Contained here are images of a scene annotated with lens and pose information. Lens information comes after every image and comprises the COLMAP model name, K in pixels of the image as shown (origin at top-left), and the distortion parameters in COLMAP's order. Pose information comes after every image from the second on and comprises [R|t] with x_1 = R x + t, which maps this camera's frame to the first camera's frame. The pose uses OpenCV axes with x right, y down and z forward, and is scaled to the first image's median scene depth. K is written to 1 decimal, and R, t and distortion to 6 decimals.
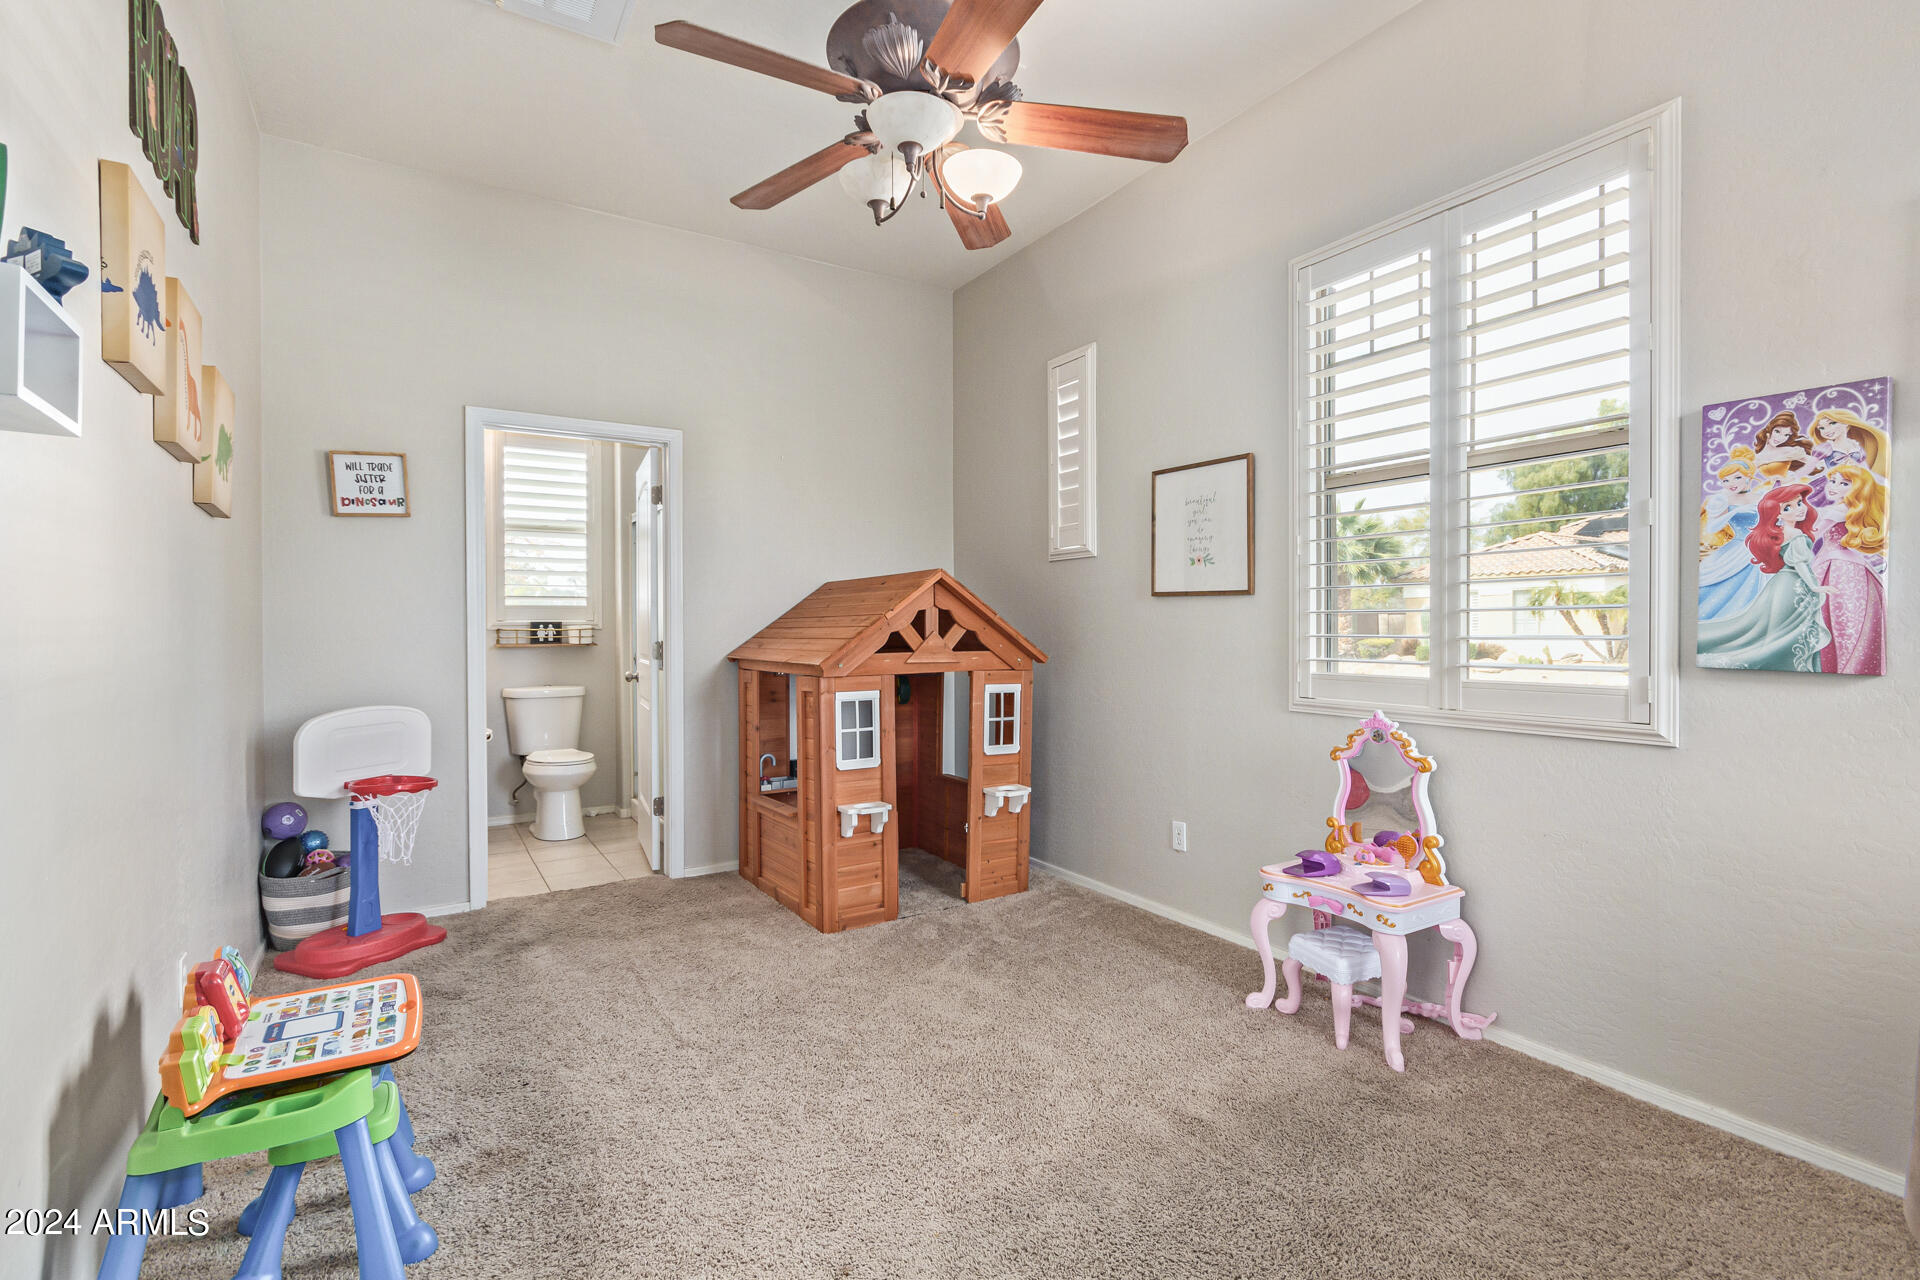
lens RADIAL K [[890.2, 0, 964.4], [0, 890.2, 632.8], [0, 0, 1]] dist [-0.000699, 0.000438]
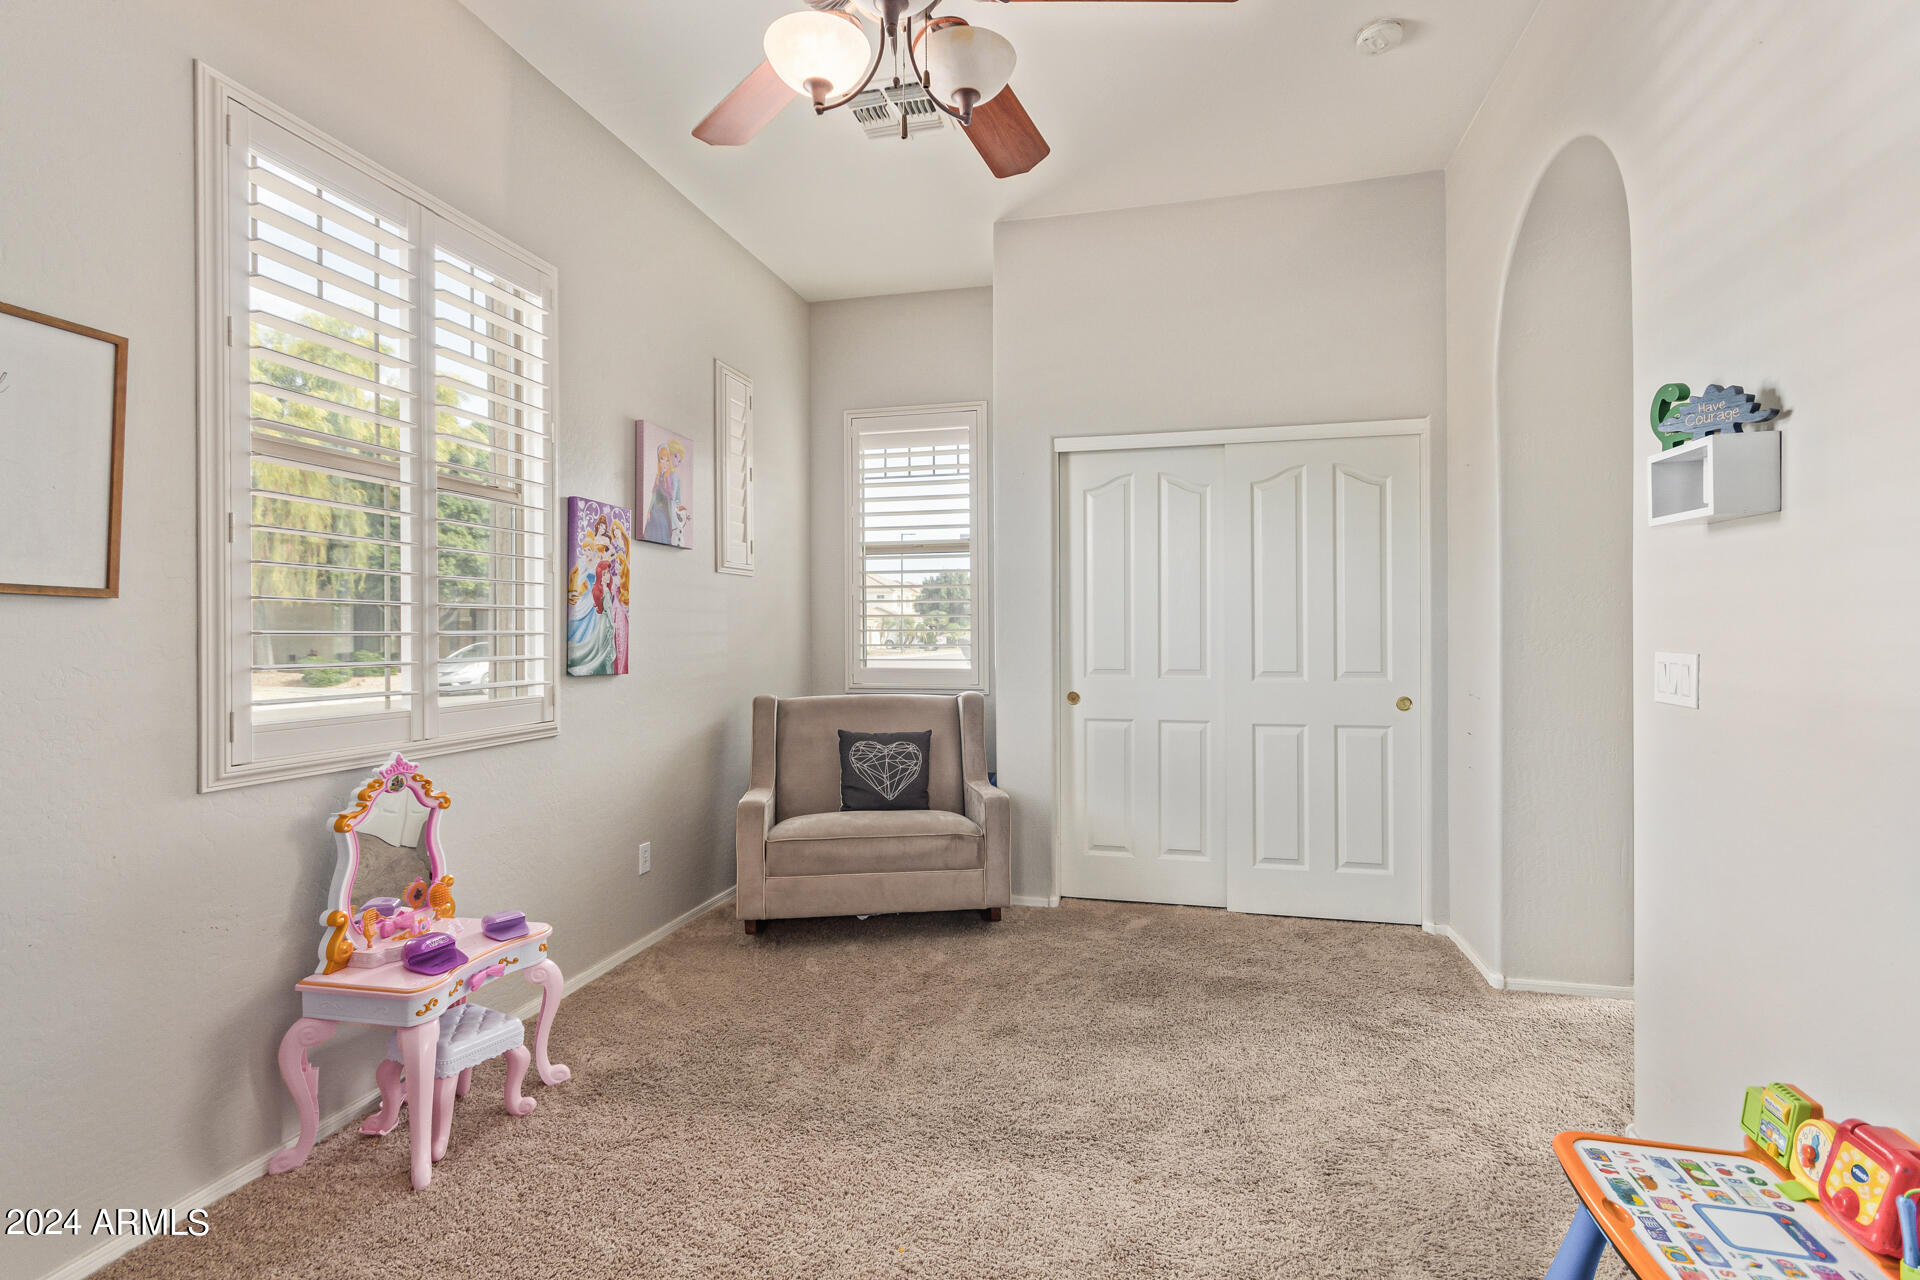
lens RADIAL K [[890.2, 0, 964.4], [0, 890.2, 632.8], [0, 0, 1]] dist [-0.000699, 0.000438]
pose [[-0.694572, 0.006453, 0.719394, -0.690792], [0.010113, 0.999949, 0.000793, -0.027869], [-0.719352, 0.007826, -0.694601, 1.639580]]
